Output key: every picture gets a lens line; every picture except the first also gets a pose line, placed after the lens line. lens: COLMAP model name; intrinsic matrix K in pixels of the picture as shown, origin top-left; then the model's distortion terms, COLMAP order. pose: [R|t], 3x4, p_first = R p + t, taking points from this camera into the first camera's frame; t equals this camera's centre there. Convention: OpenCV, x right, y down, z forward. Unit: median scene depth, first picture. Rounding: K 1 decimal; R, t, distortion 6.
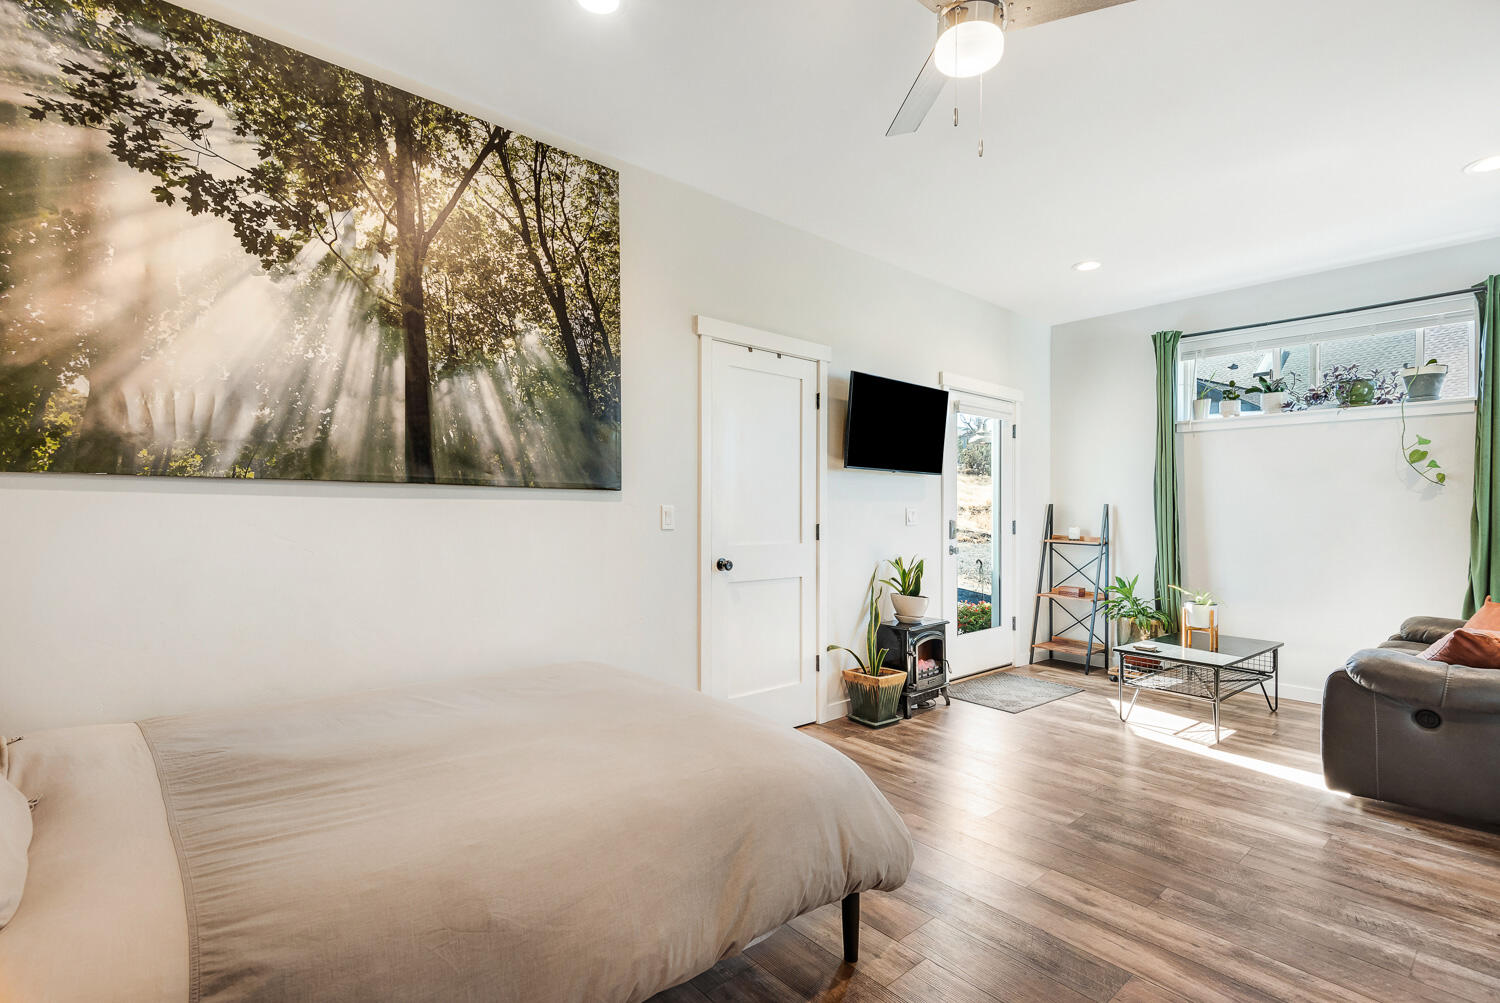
lens RADIAL K [[687.8, 0, 750.3], [0, 687.8, 504.4], [0, 0, 1]] dist [-0.001726, -0.000256]
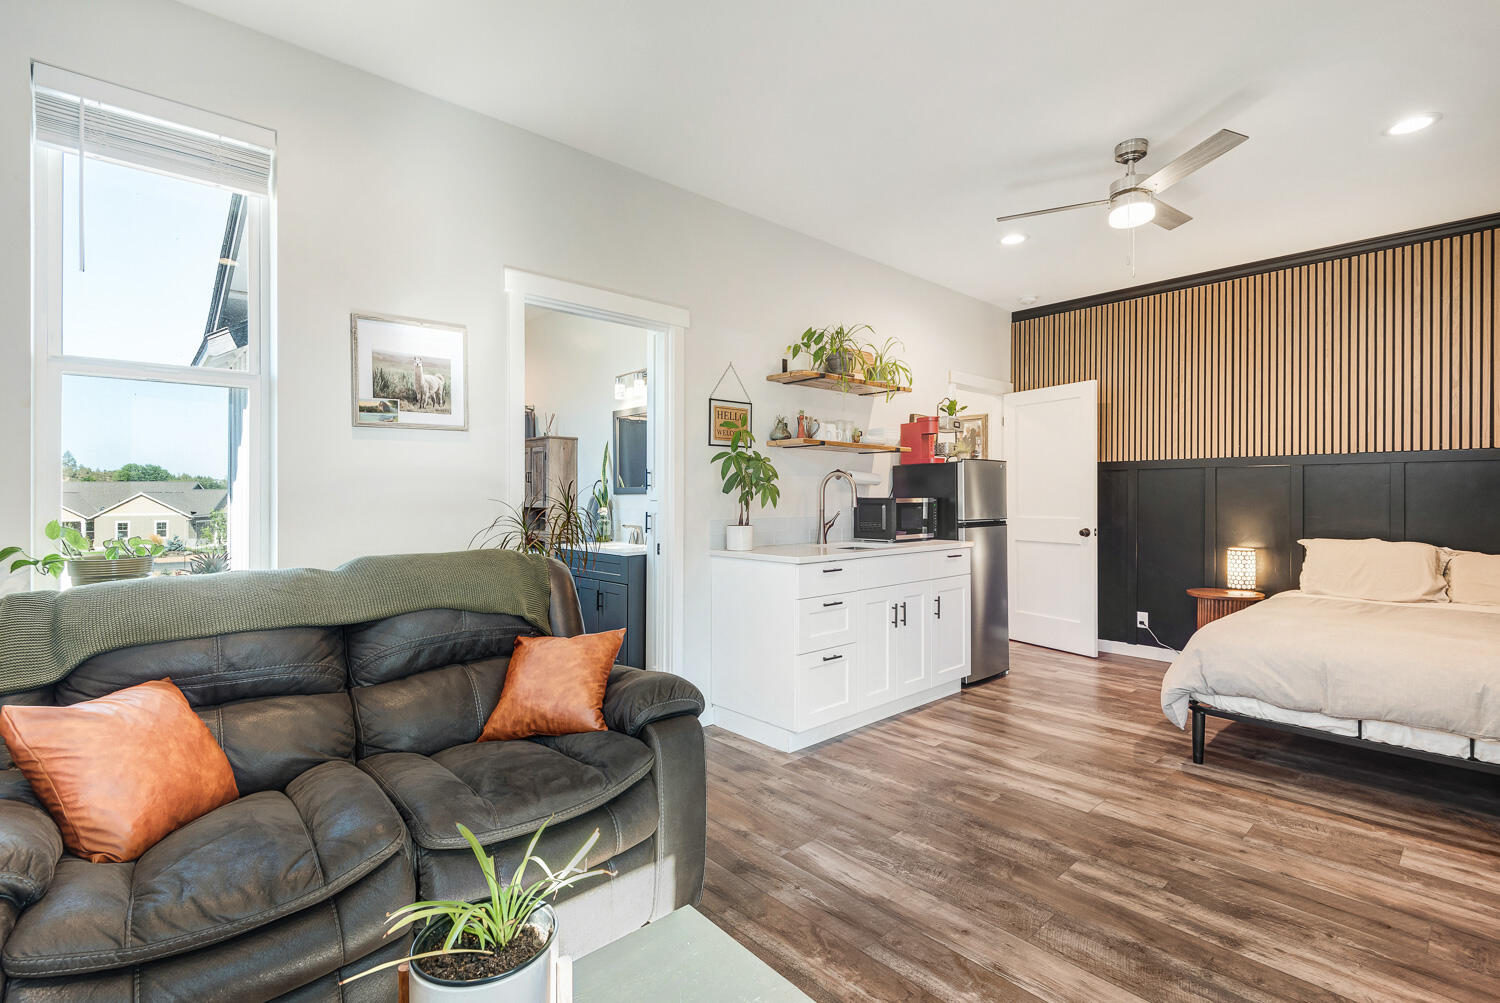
lens RADIAL K [[687.8, 0, 750.2], [0, 687.8, 498.6], [0, 0, 1]] dist [-0.001726, -0.000256]
pose [[-0.999570, -0.006246, -0.028644, 1.070214], [-0.006191, 0.999979, -0.002008, 0.028265], [0.028656, -0.001829, -0.999588, 2.199910]]
